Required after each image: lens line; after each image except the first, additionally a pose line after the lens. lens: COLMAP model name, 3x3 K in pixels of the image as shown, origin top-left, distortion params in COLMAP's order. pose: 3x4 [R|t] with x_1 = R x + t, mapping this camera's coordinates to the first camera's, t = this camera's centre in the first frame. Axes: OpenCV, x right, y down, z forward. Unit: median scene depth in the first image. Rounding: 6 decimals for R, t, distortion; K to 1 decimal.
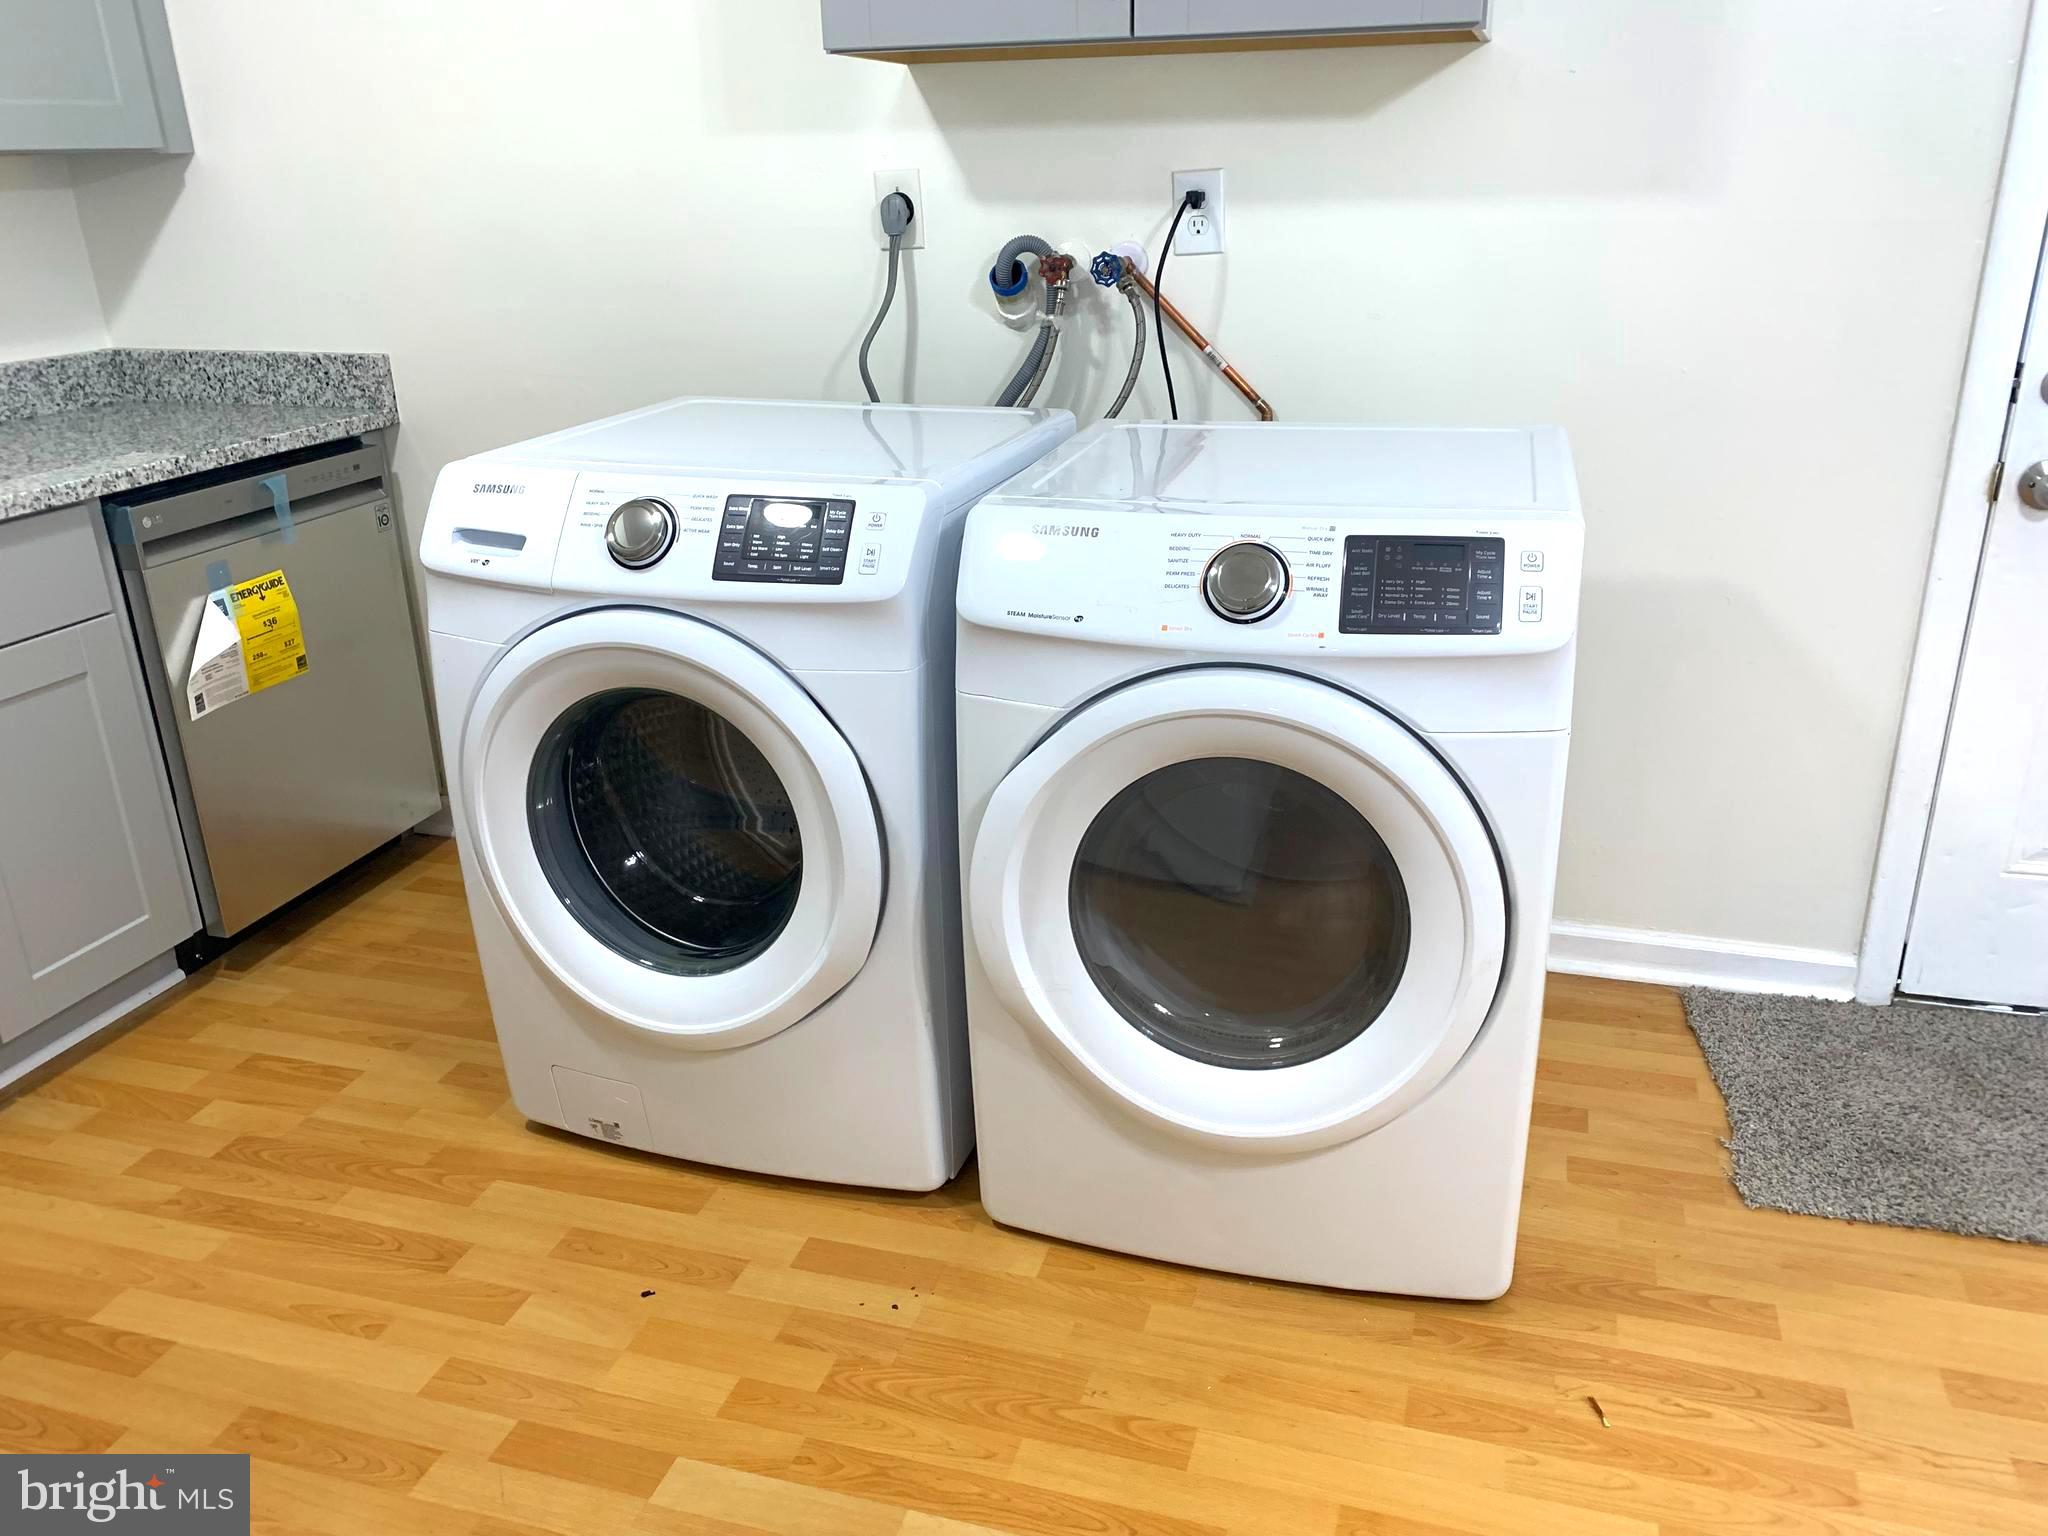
lens RADIAL K [[1585.2, 0, 1067.4], [0, 1585.2, 774.4], [0, 0, 1]] dist [0.004196, 0.007819]
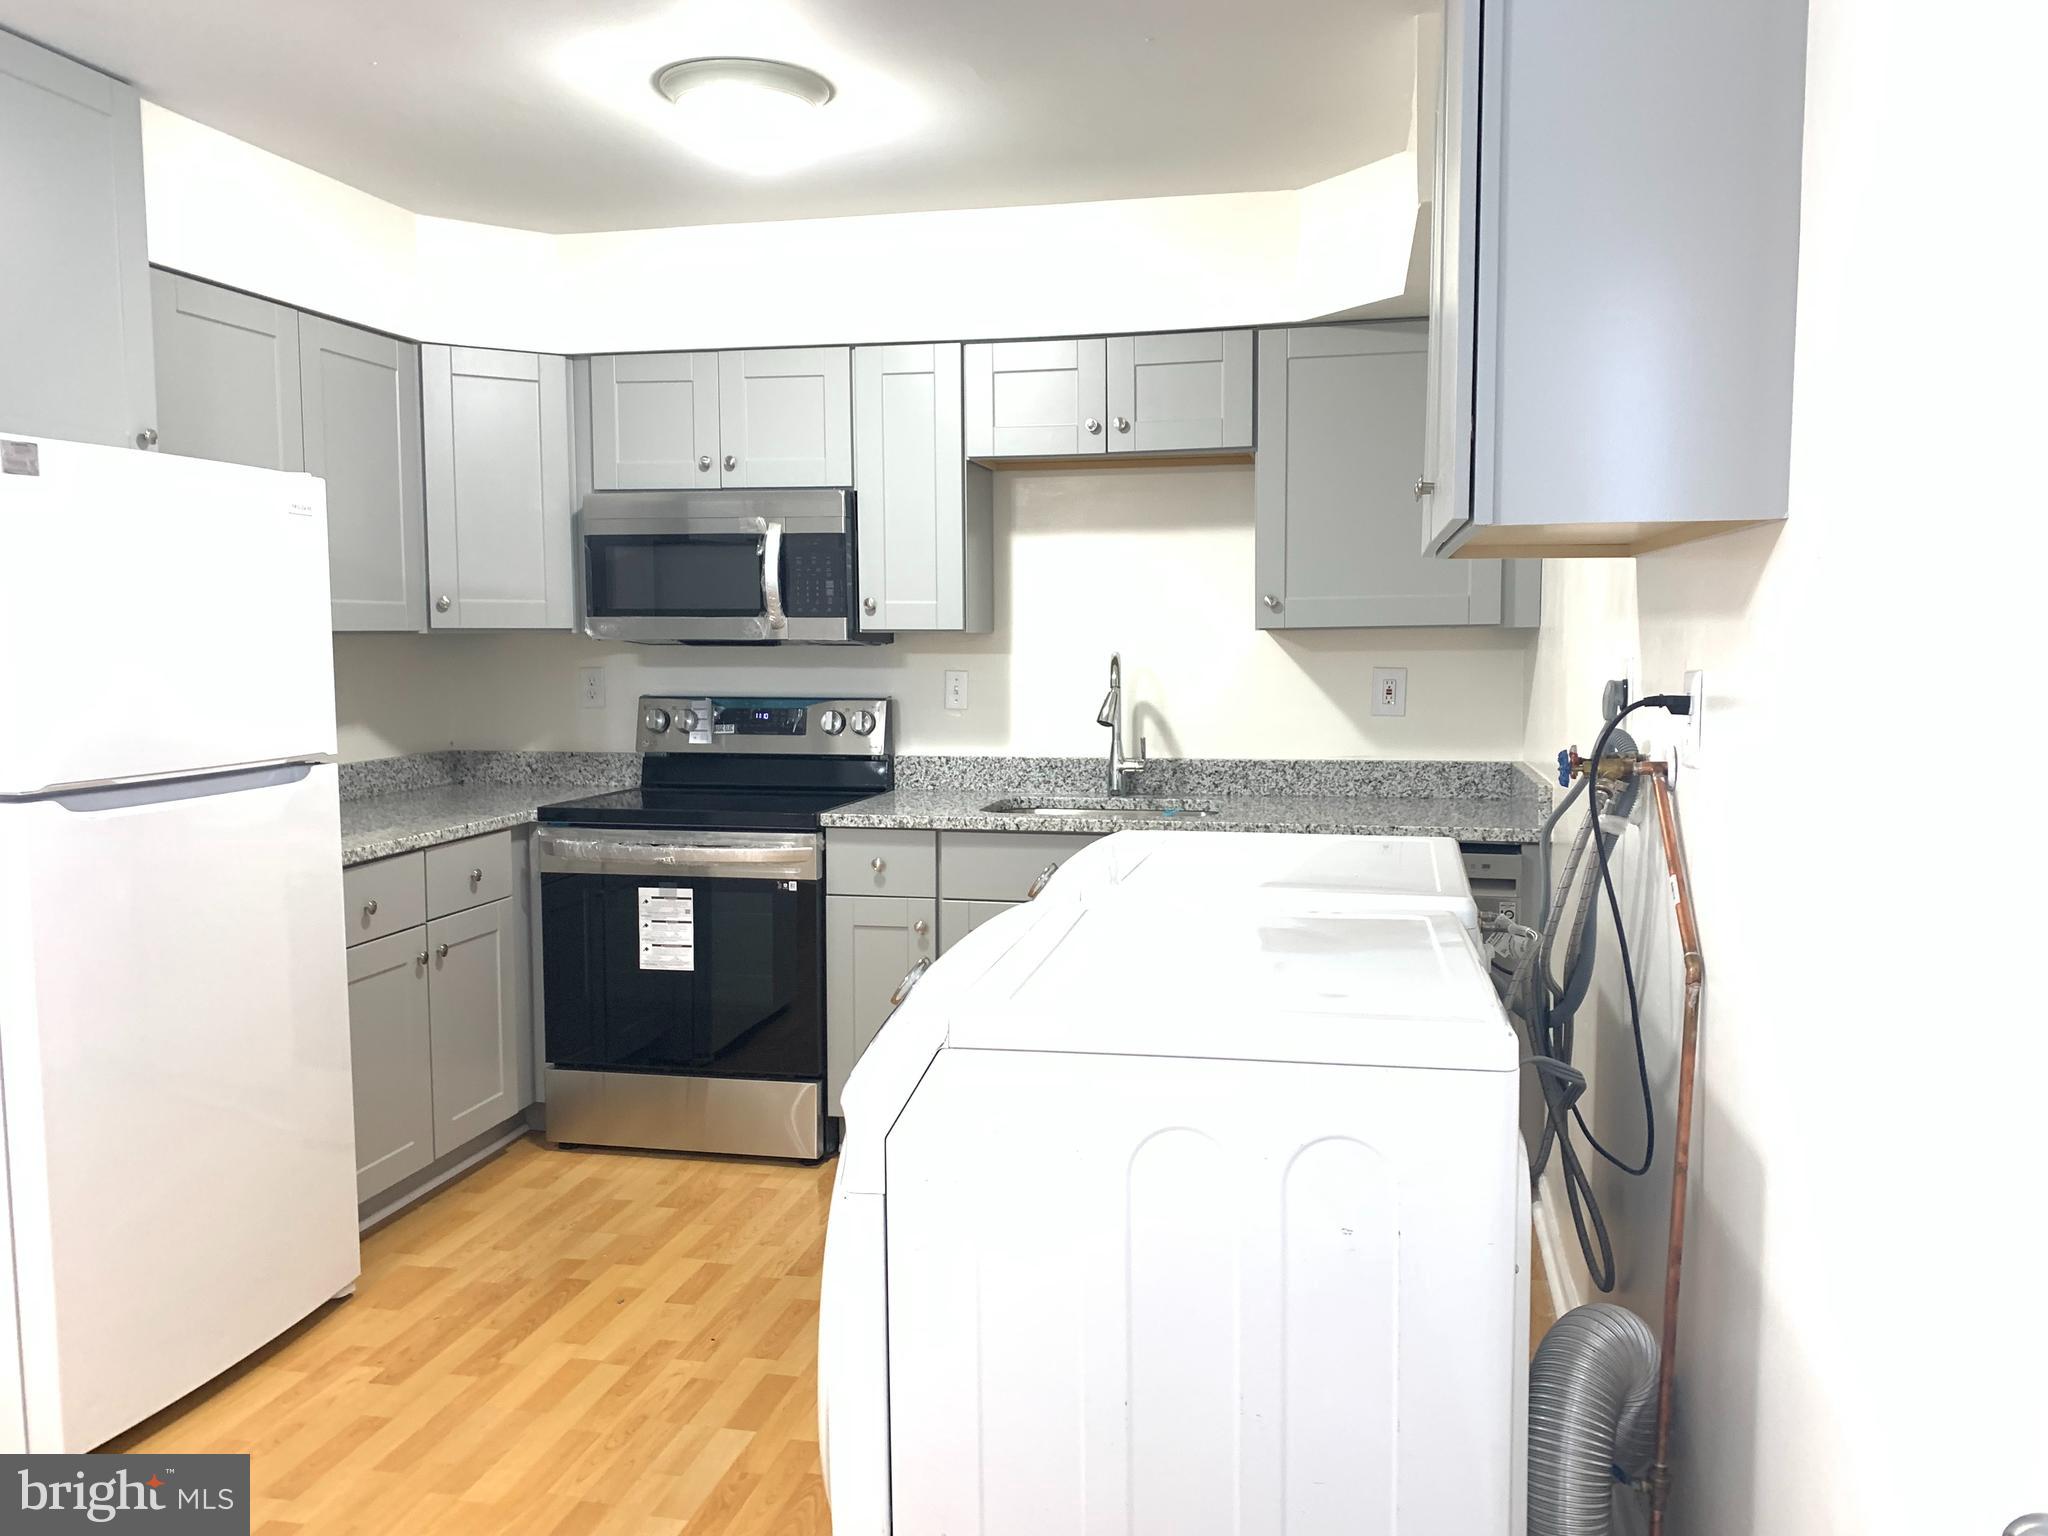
lens RADIAL K [[1561.1, 0, 1037.2], [0, 1561.1, 772.0], [0, 0, 1]] dist [0.135639, -0.316840]
pose [[0.078584, 0.109318, -0.990896, 0.812026], [-0.362207, 0.929173, 0.073783, -0.249910], [0.928779, 0.353111, 0.112614, 0.565065]]
